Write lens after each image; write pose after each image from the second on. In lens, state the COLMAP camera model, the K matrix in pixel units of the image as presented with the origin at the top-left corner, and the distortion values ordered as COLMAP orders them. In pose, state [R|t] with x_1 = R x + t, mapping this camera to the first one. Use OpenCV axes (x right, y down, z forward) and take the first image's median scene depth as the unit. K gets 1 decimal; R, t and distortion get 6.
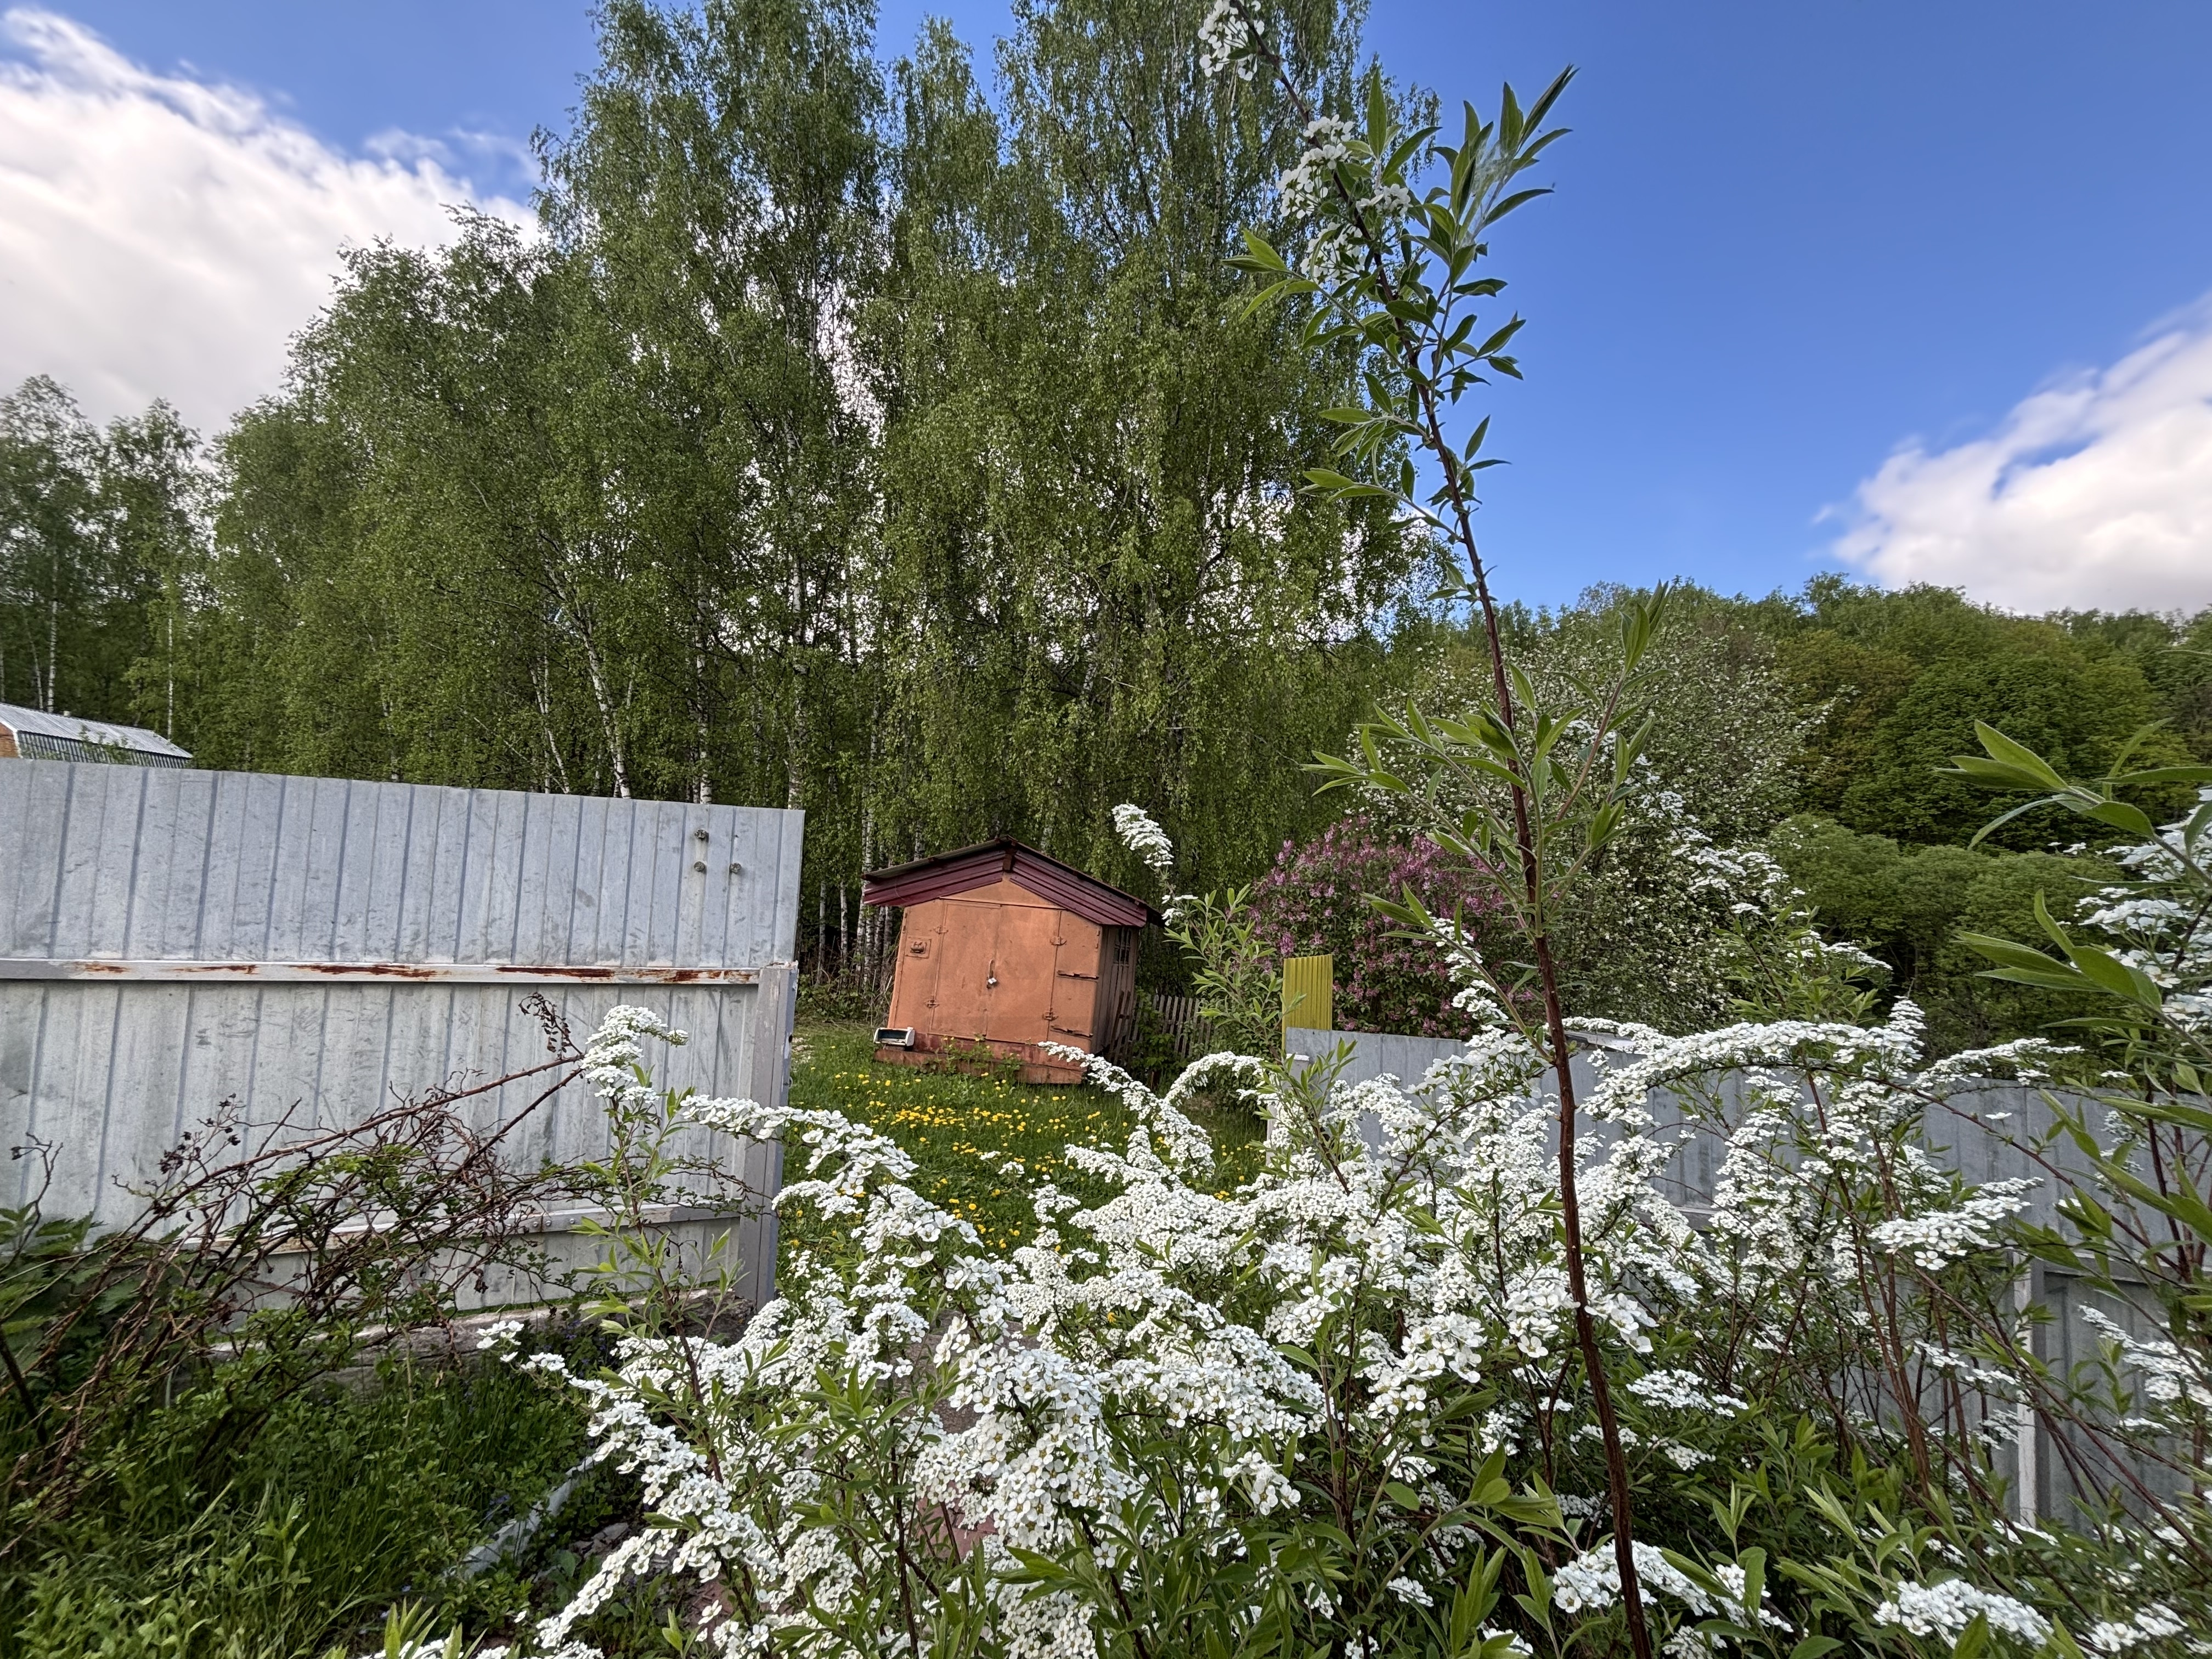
lens RADIAL K [[893.2, 0, 1106.3], [0, 893.2, 823.1], [0, 0, 1]] dist [-0.000831, 0.007781]
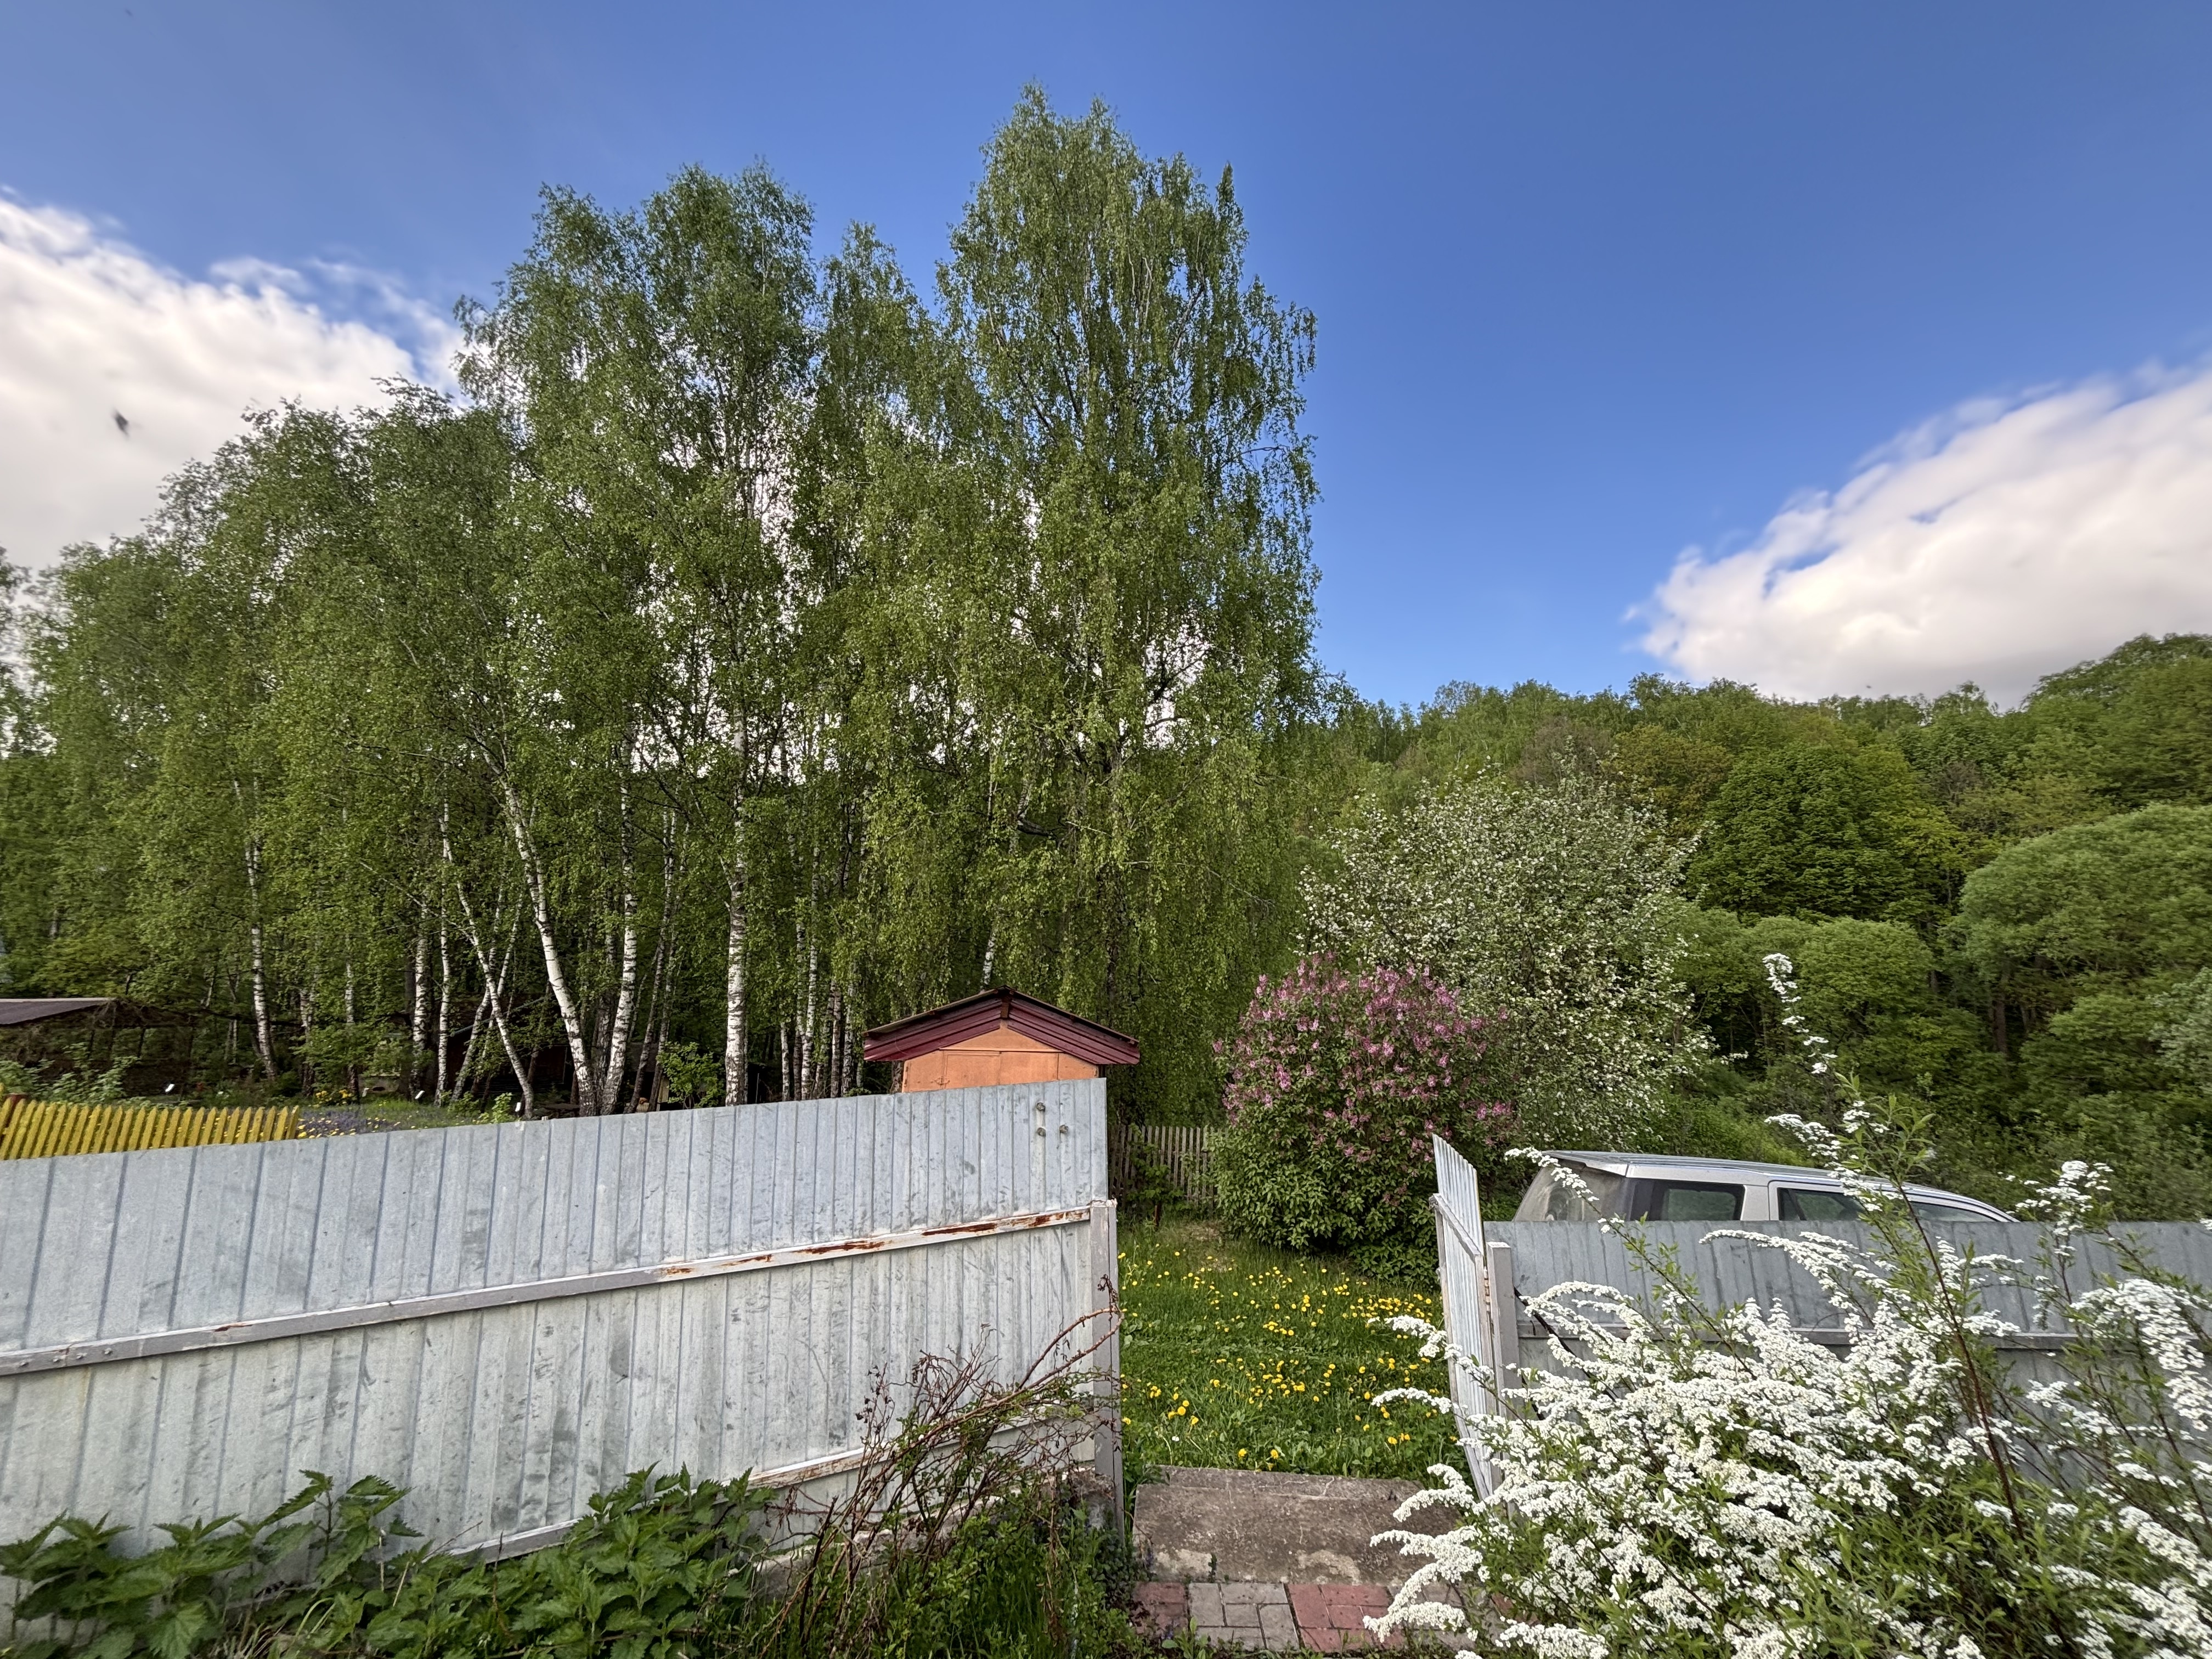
lens RADIAL K [[885.3, 0, 1106.0], [0, 885.3, 829.5], [0, 0, 1]] dist [0.009246, -0.000064]
pose [[0.992239, -0.041120, 0.117346, -0.055144], [0.053375, 0.993219, -0.103285, -0.028272], [-0.112303, 0.108747, 0.987705, -0.039019]]
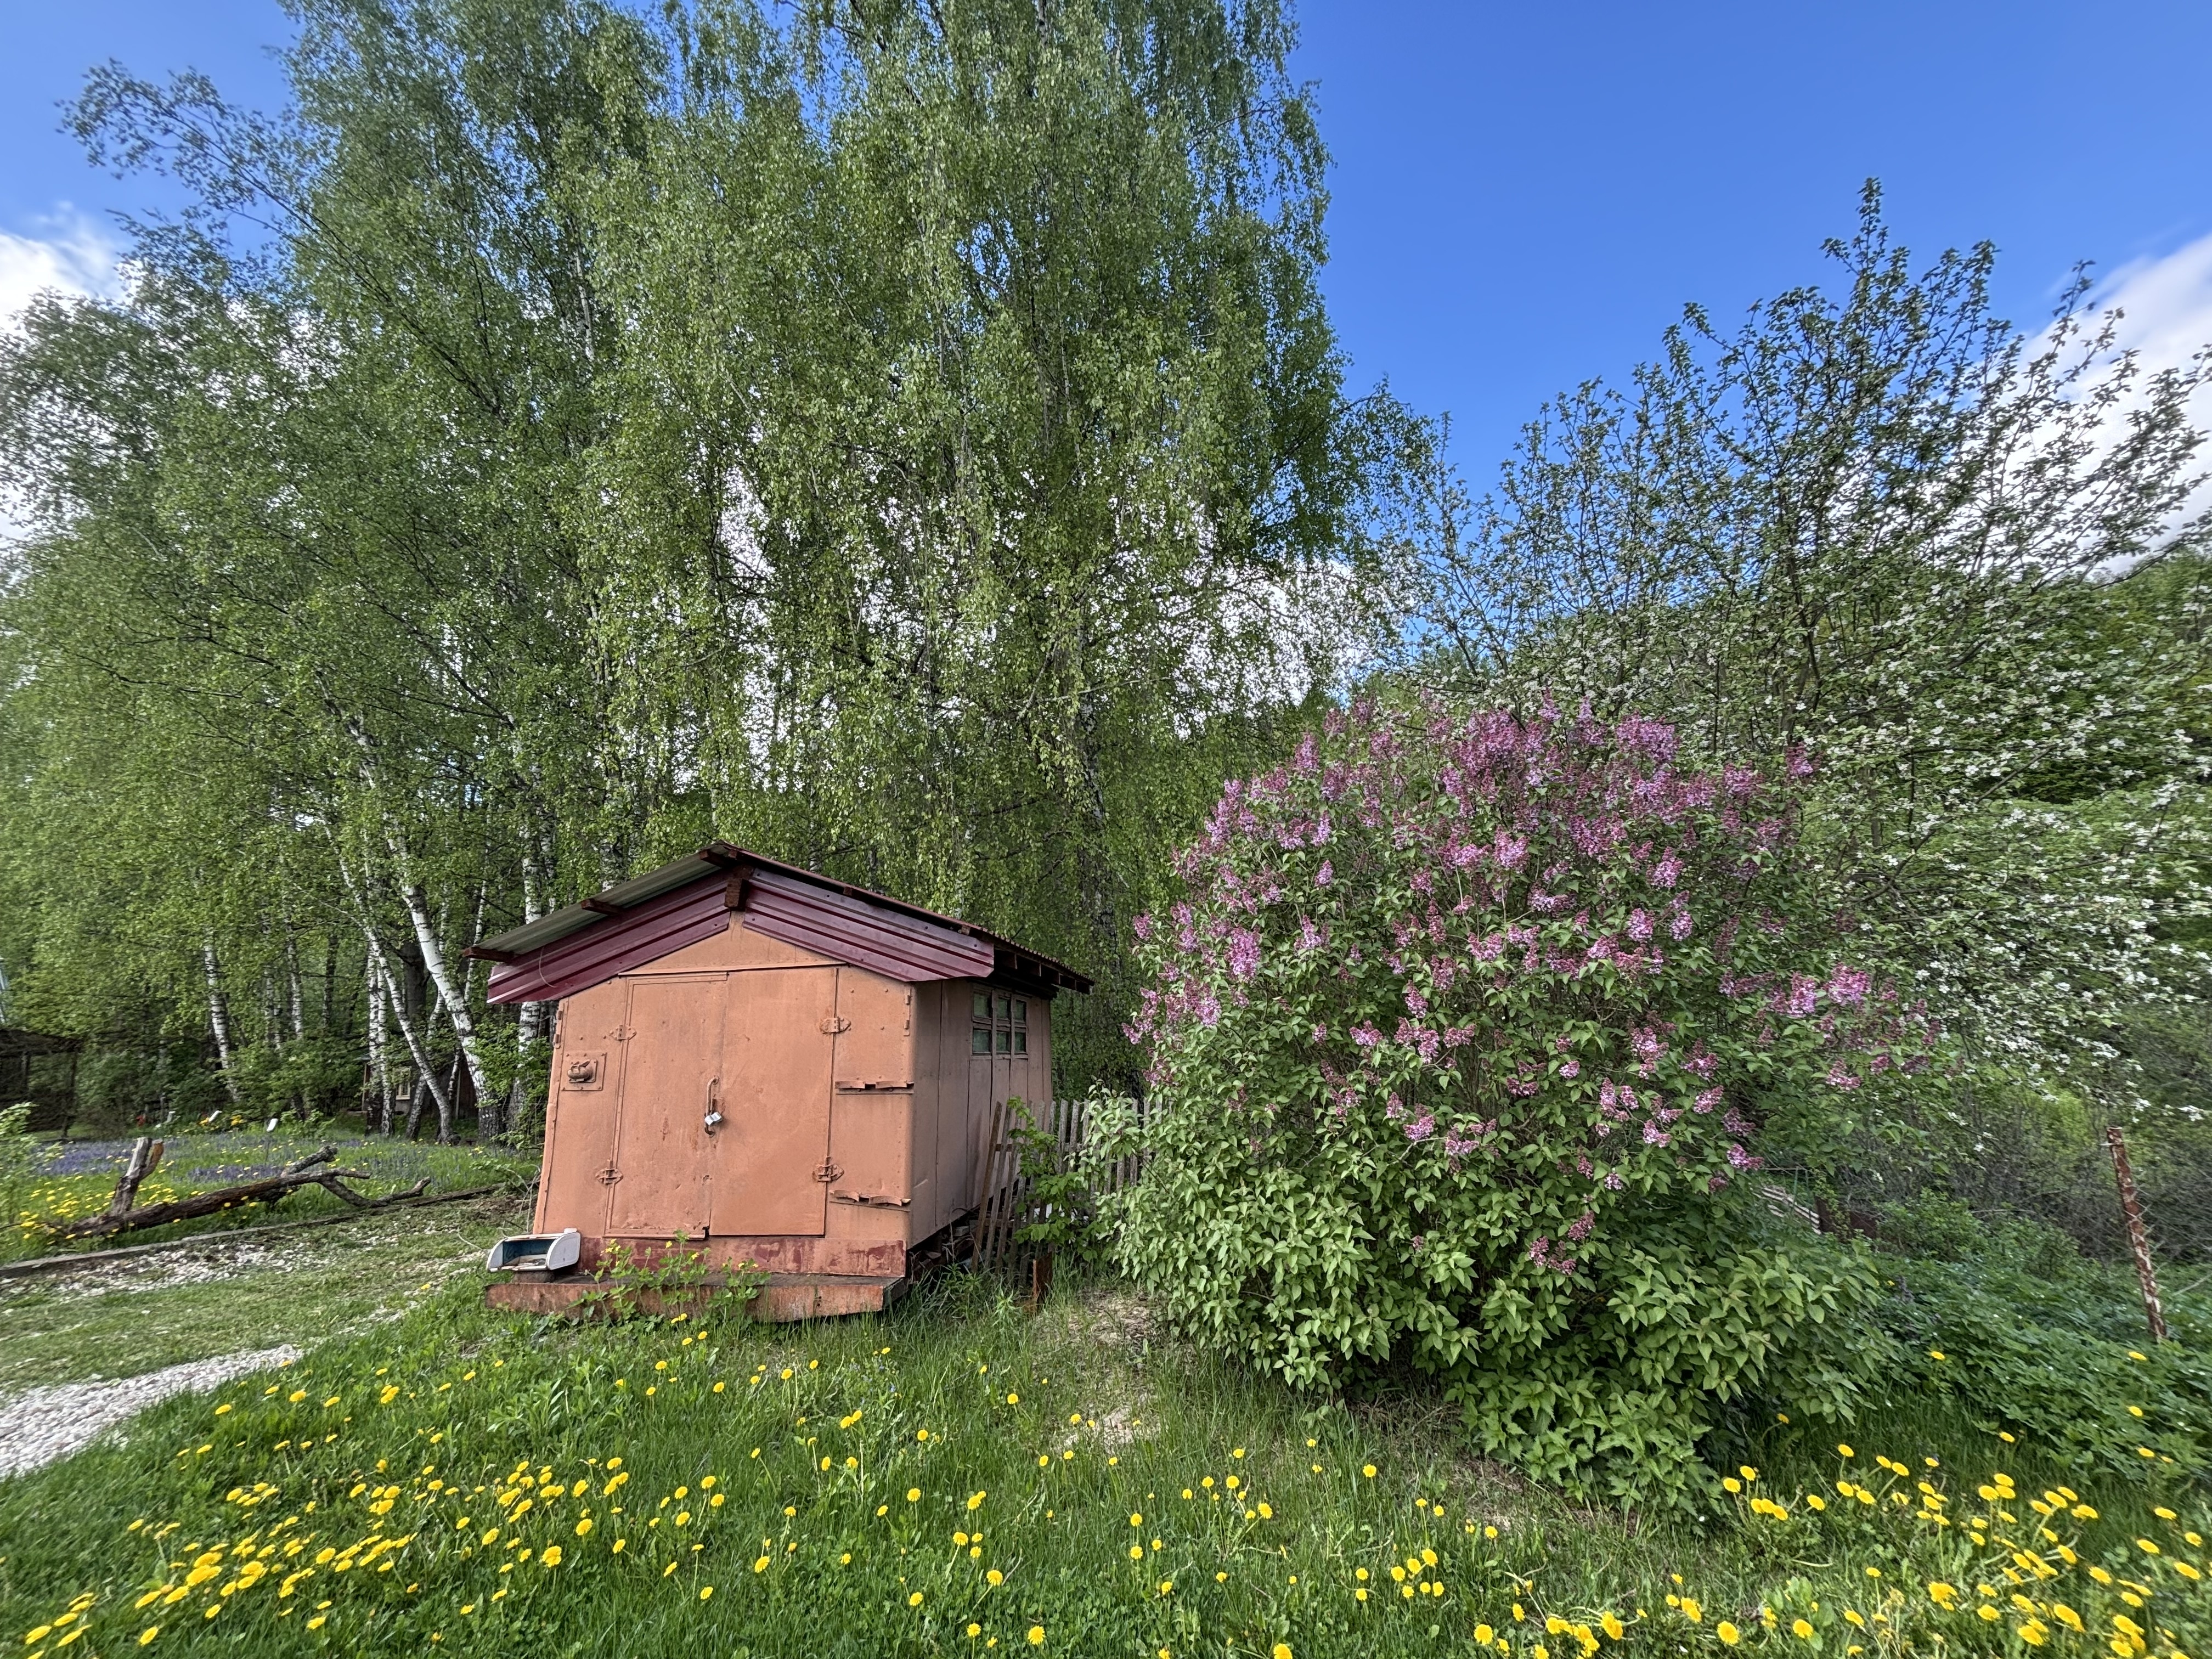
lens RADIAL K [[893.4, 0, 1110.7], [0, 893.4, 833.1], [0, 0, 1]] dist [0.000266, -0.000240]
pose [[0.991609, -0.124354, 0.035316, 0.053784], [0.127129, 0.987613, -0.091975, 0.045679], [-0.023441, 0.095693, 0.995135, 0.232523]]
